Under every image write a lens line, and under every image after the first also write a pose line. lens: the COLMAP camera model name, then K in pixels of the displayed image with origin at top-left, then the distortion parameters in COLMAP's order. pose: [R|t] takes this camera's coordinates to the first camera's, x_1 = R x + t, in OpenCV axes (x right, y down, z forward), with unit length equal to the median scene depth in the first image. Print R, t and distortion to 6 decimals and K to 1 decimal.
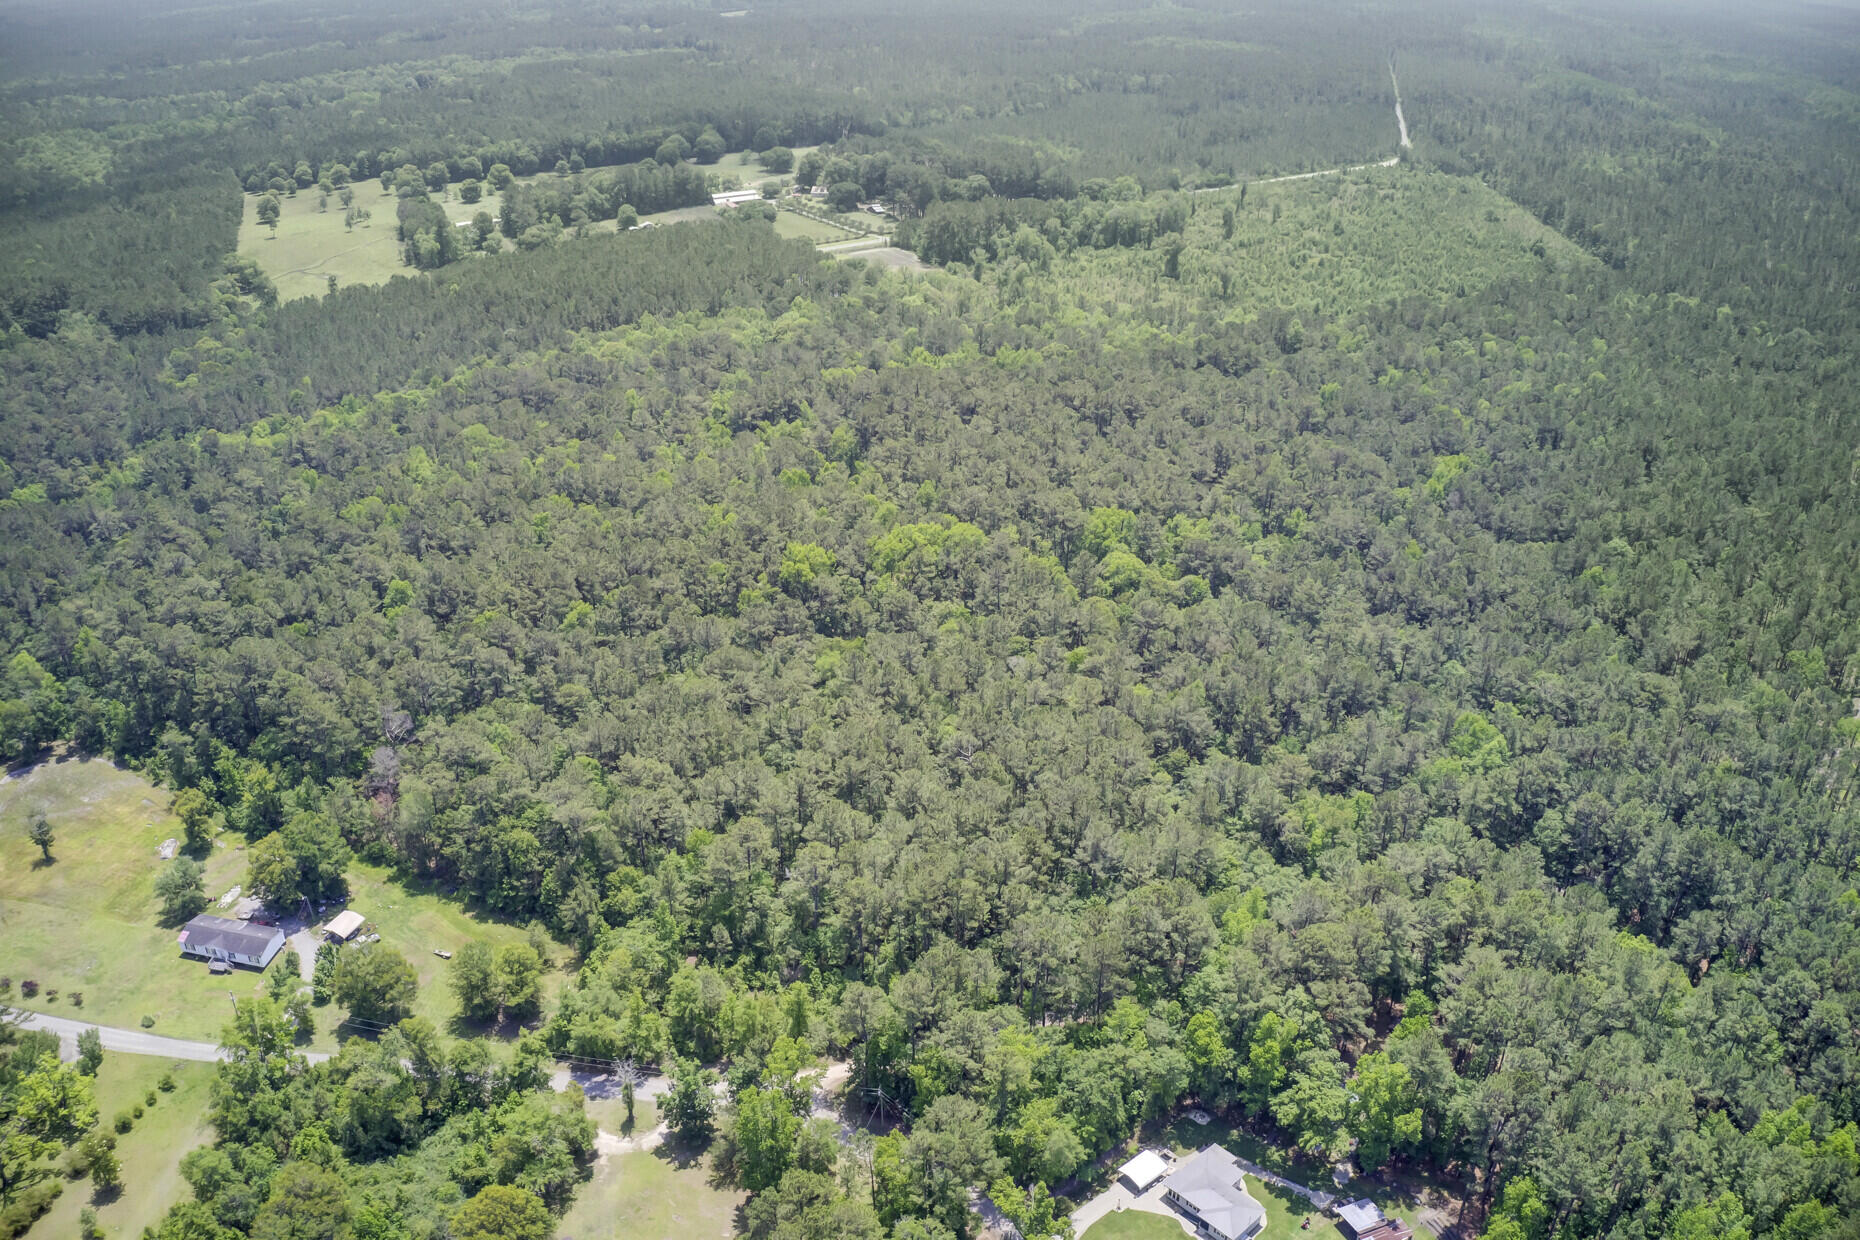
lens RADIAL K [[1485.8, 0, 935.8], [0, 1485.8, 588.1], [0, 0, 1]] dist [-0.194962, 0.024726]
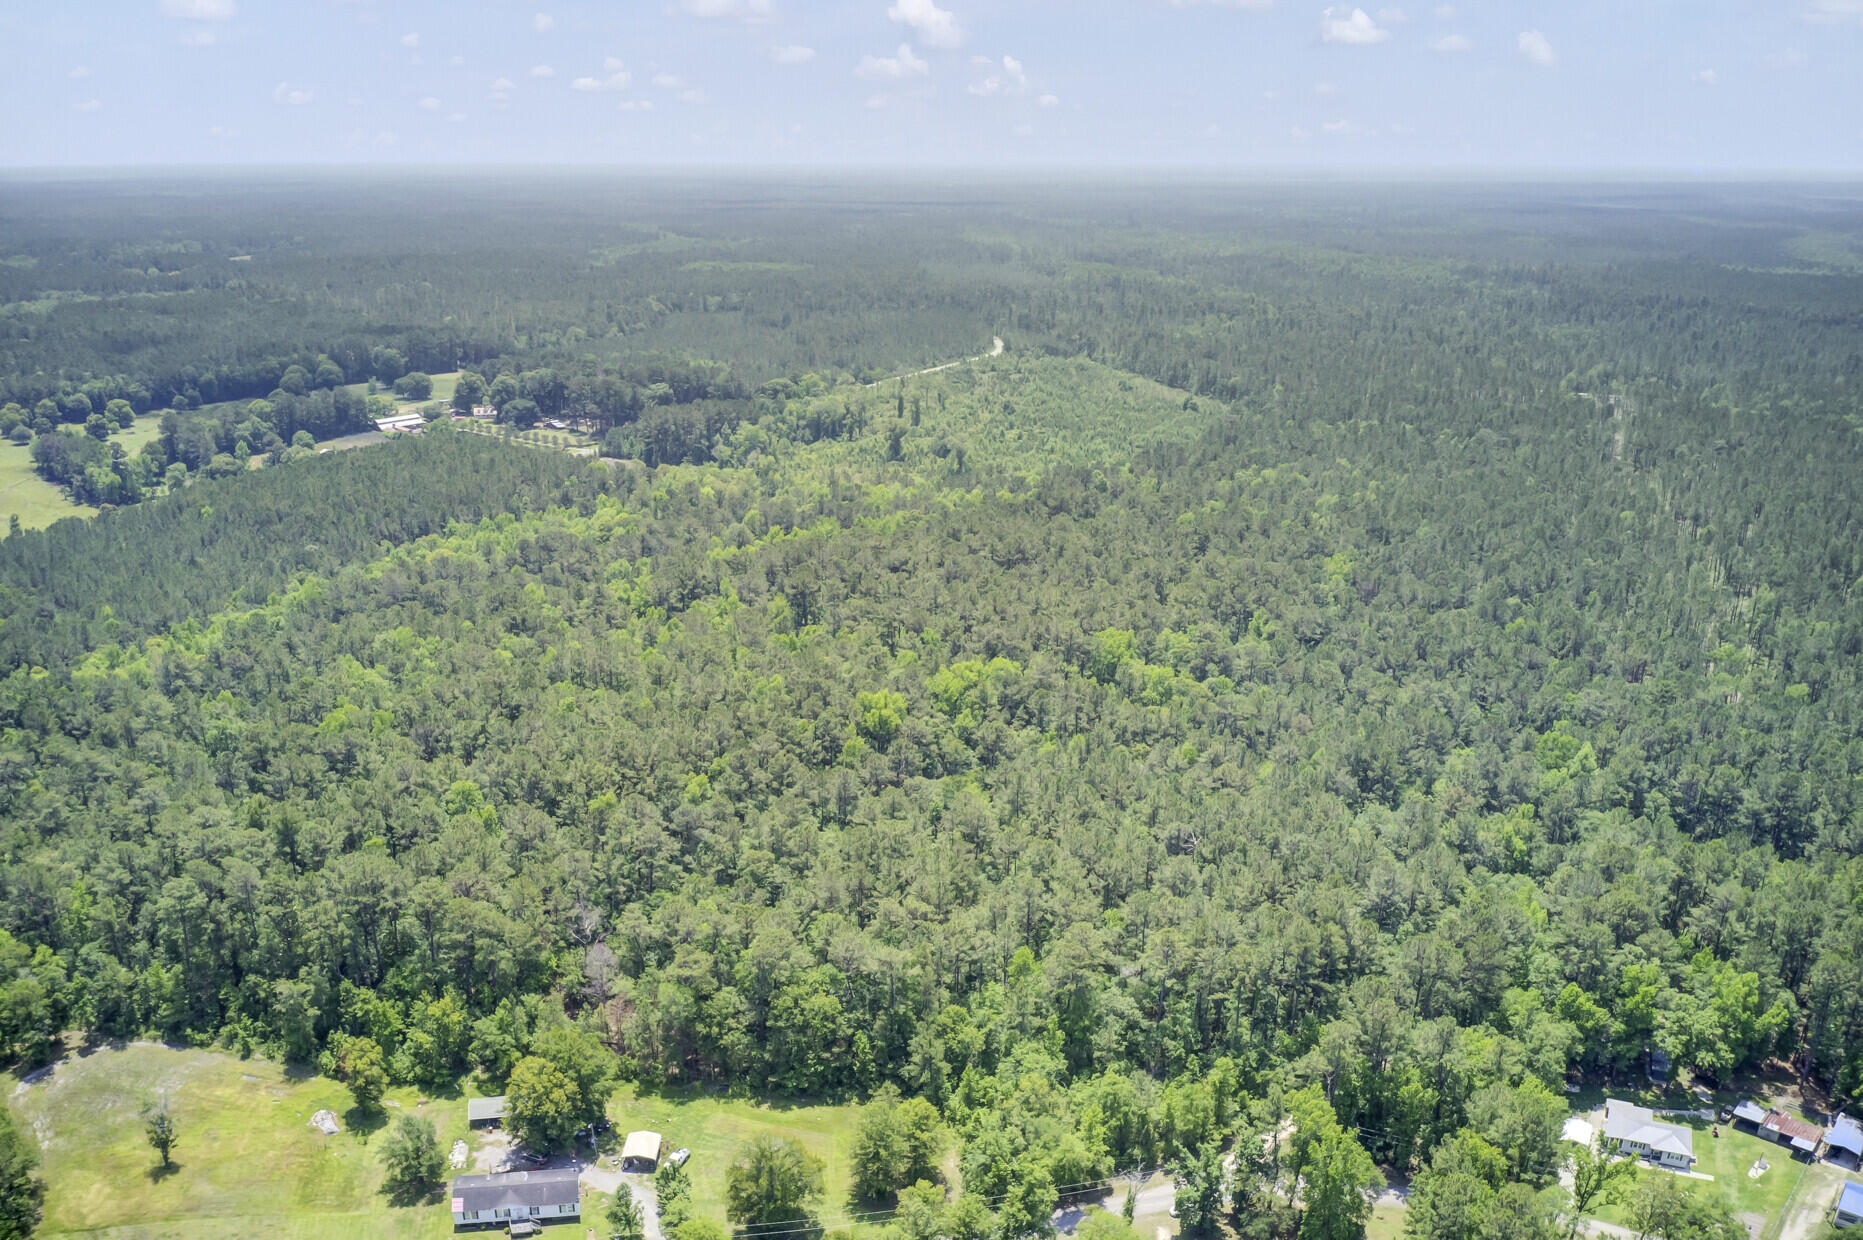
lens RADIAL K [[1511.3, 0, 926.0], [0, 1511.3, 535.5], [0, 0, 1]] dist [-0.182037, 0.014527]
pose [[0.927991, -0.087164, 0.362265, -0.473580], [0.157561, 0.972847, -0.169540, 0.050783], [-0.337651, 0.214410, 0.916526, 0.072182]]
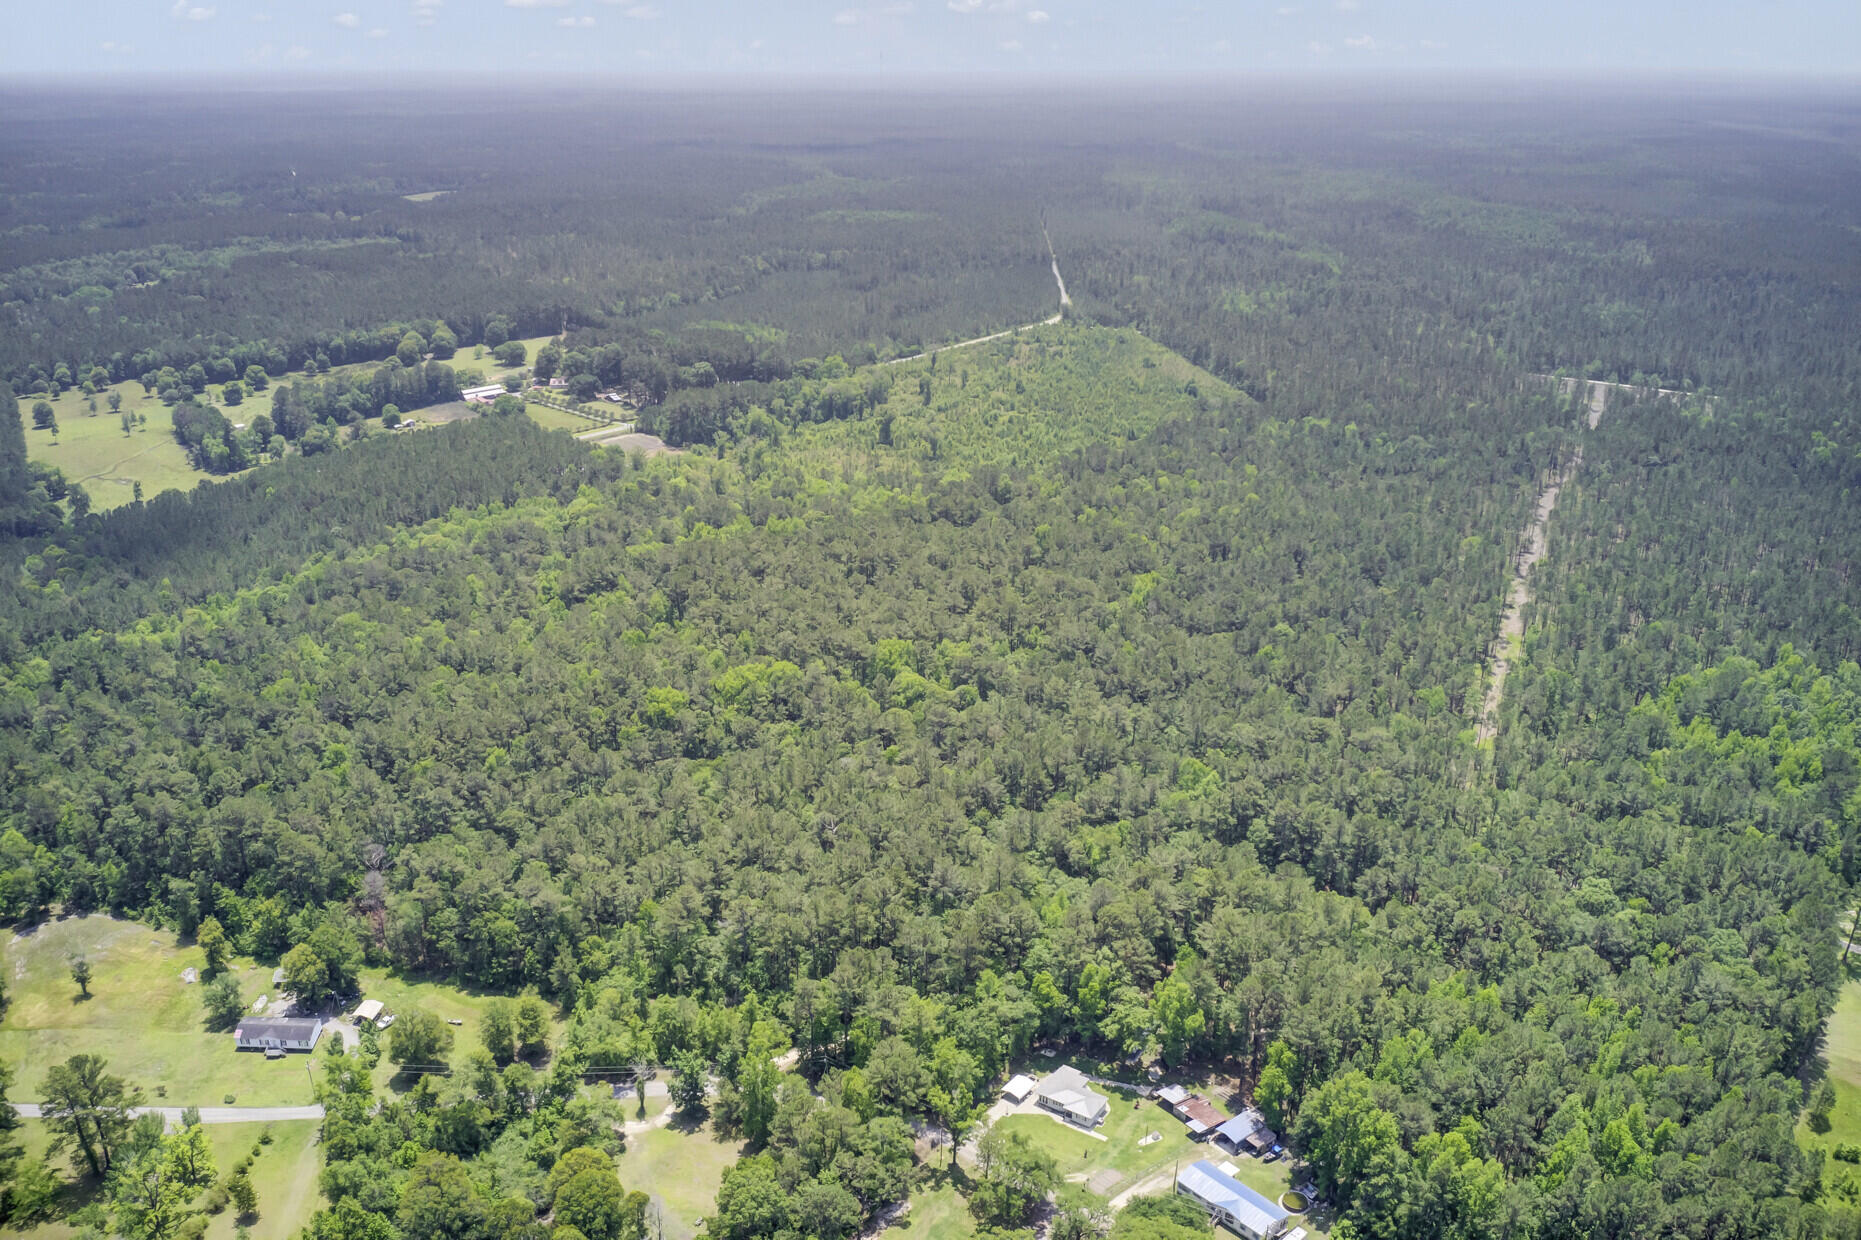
lens RADIAL K [[1504.3, 0, 919.8], [0, 1504.3, 527.1], [0, 0, 1]] dist [-0.191263, 0.021114]
pose [[0.974969, -0.073811, 0.209732, -0.153486], [0.102863, 0.986009, -0.131168, 0.028180], [-0.197116, 0.149459, 0.968921, -0.336324]]
